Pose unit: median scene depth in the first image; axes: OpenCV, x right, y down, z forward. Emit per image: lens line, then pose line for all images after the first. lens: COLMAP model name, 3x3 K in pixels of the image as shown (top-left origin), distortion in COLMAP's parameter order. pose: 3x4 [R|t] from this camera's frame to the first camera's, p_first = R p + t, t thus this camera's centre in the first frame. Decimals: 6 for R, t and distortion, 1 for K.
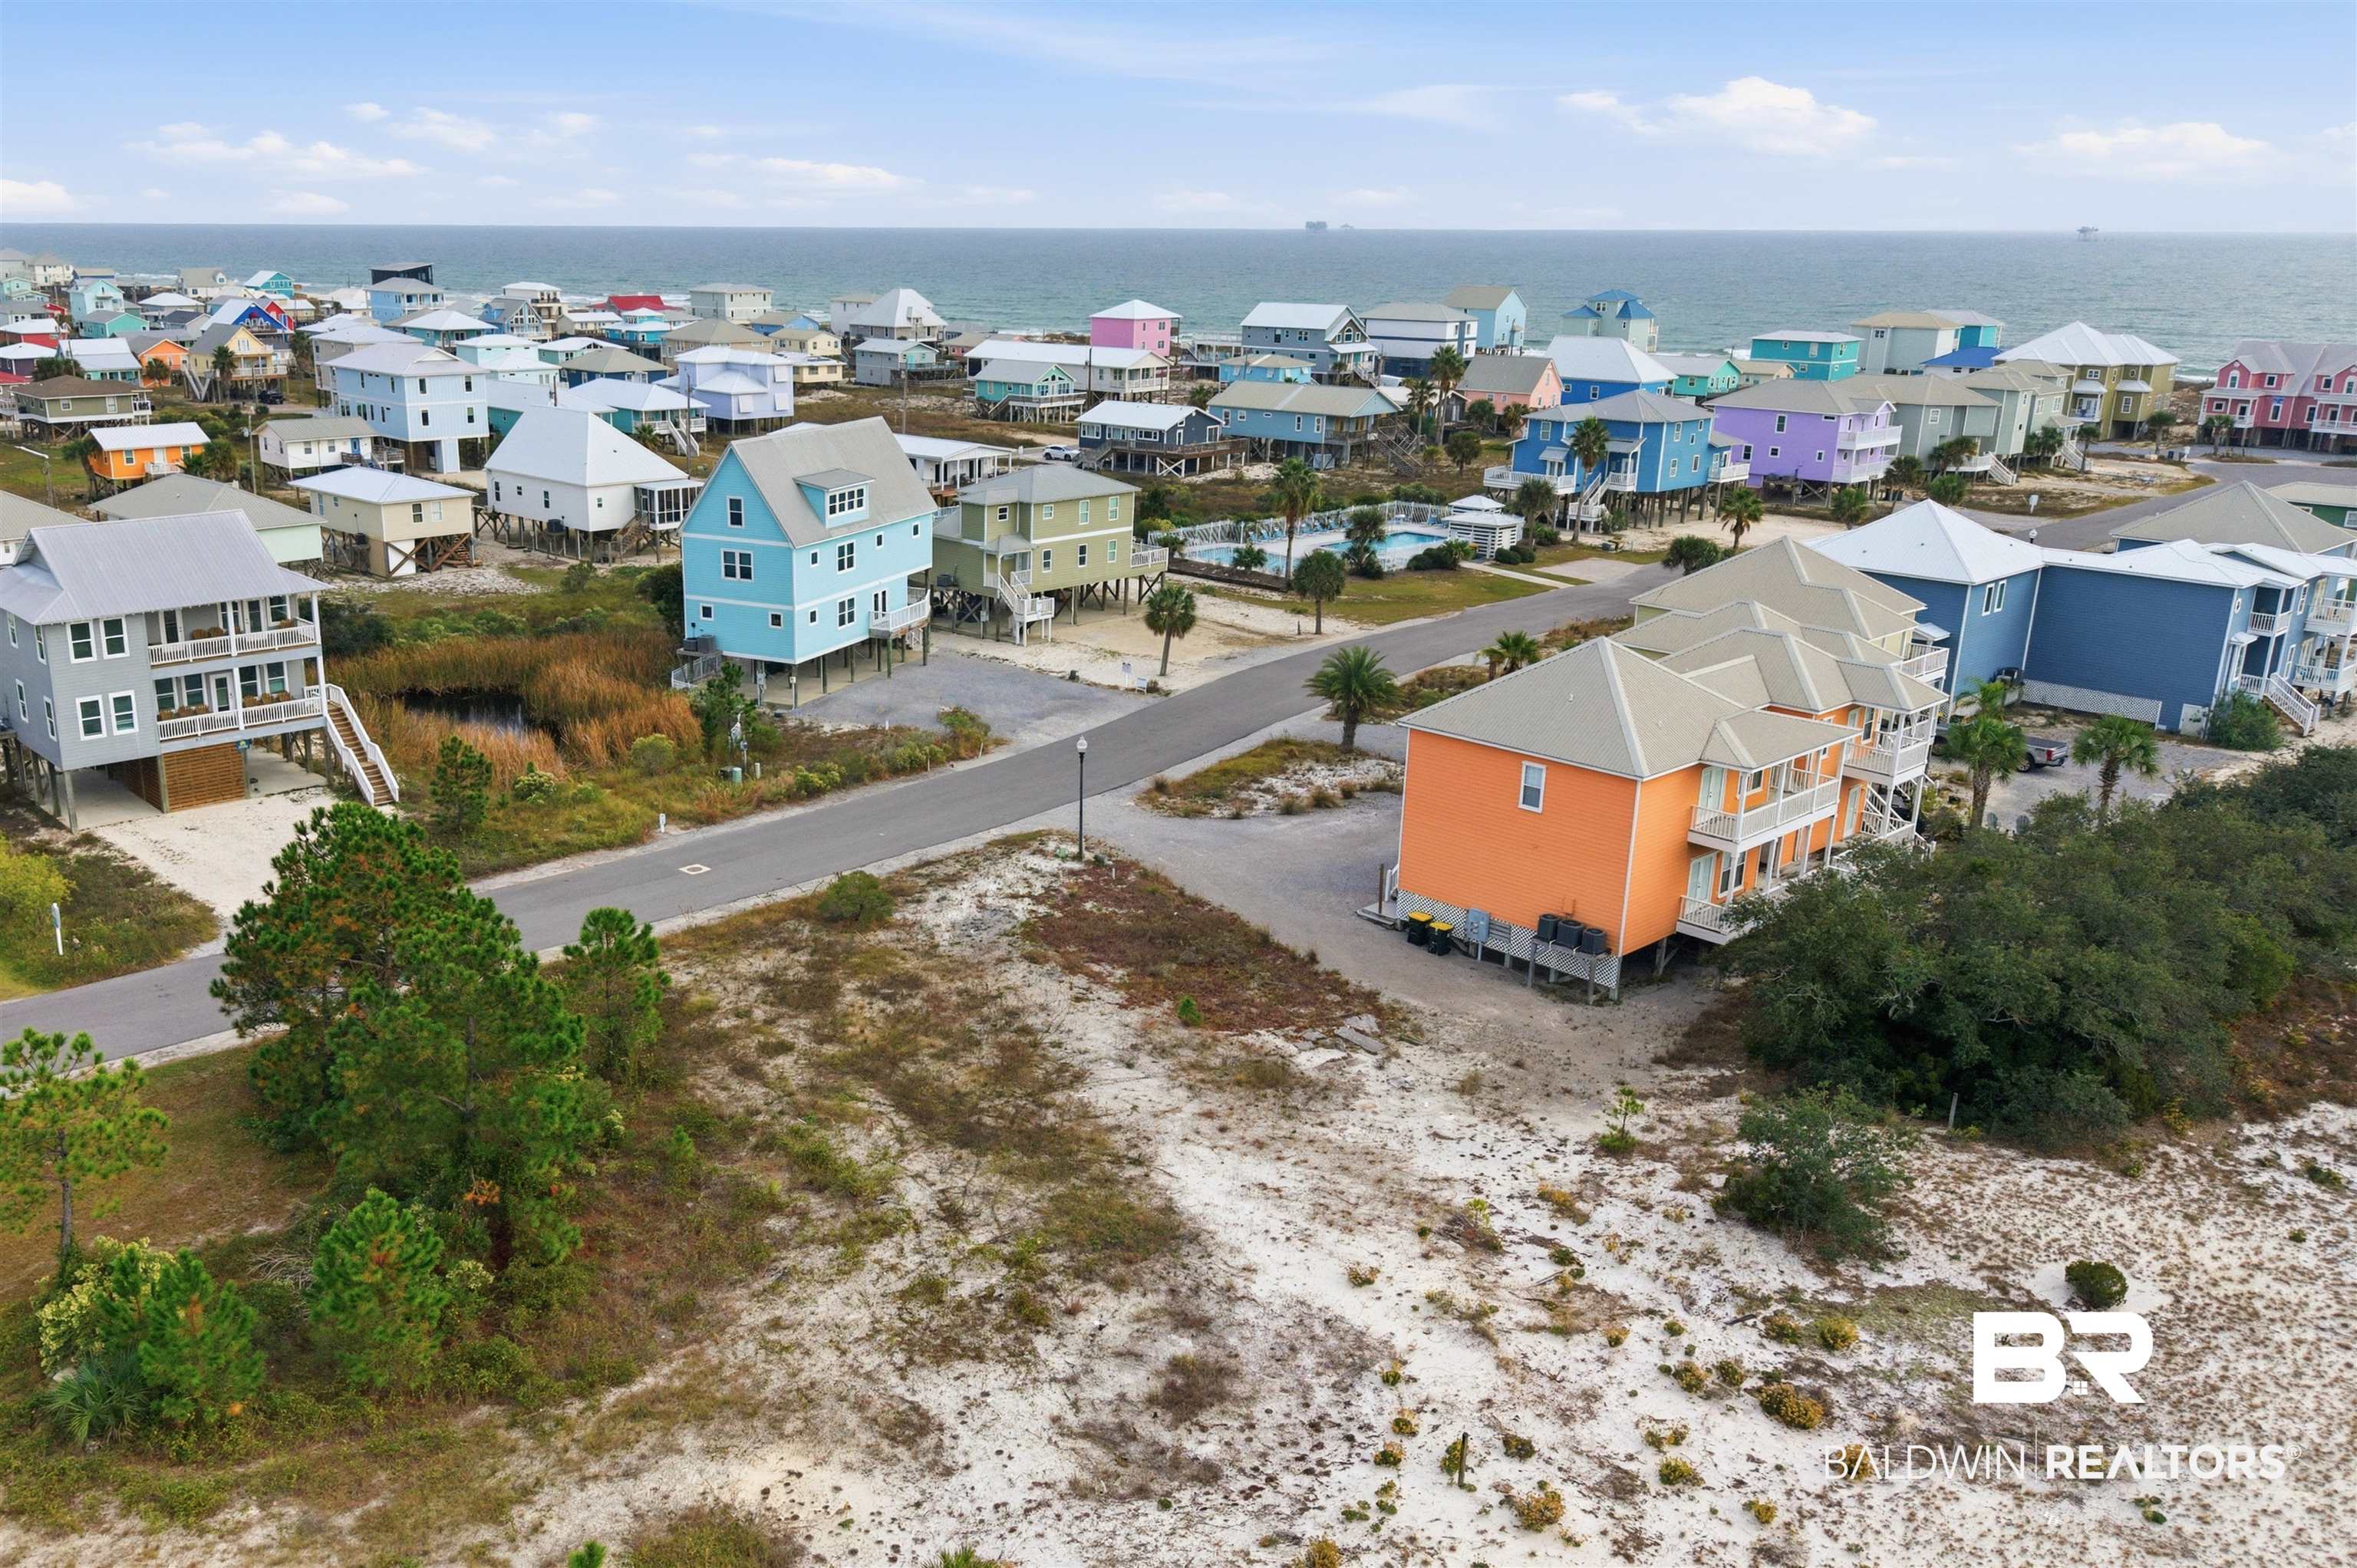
lens RADIAL K [[1894.9, 0, 935.7], [0, 1894.9, 833.7], [0, 0, 1]] dist [0.058857, -0.094284]
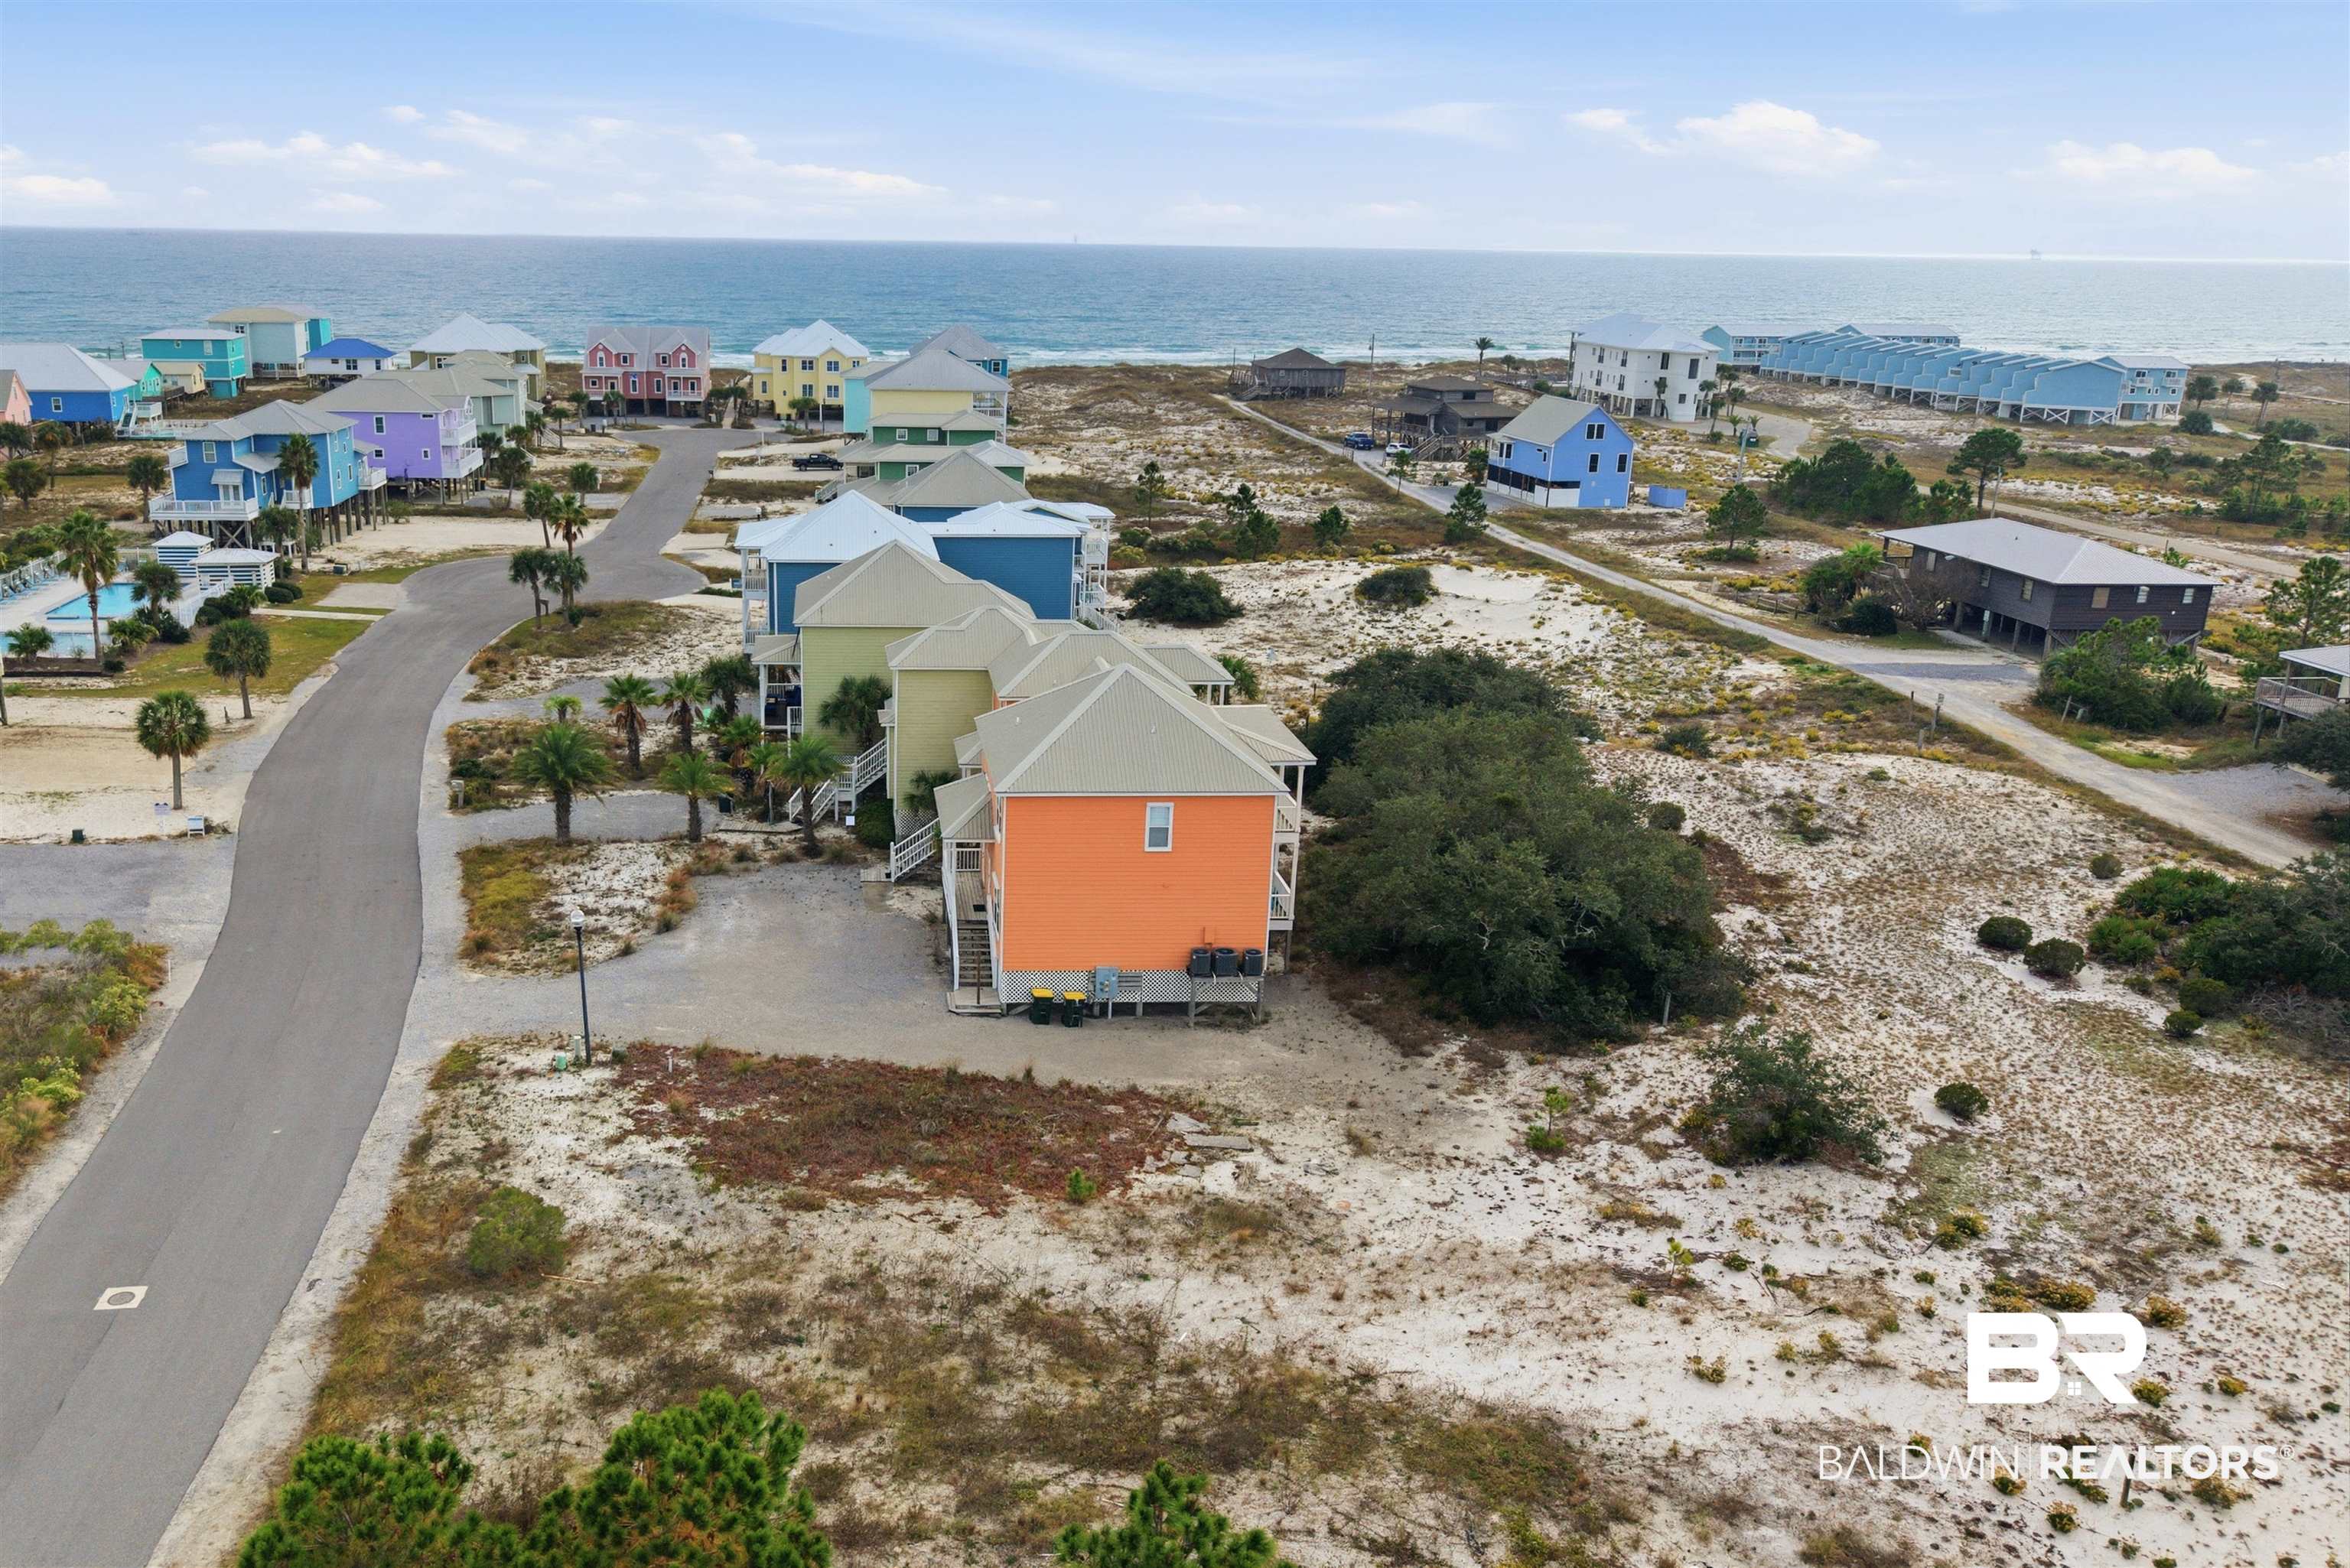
lens RADIAL K [[1870.1, 0, 950.2], [0, 1870.1, 730.2], [0, 0, 1]] dist [0.046589, -0.047532]
pose [[0.594807, -0.197914, 0.779124, -0.387749], [0.230636, 0.970486, 0.070449, -0.132446], [-0.770072, 0.137790, 0.622899, 0.391684]]
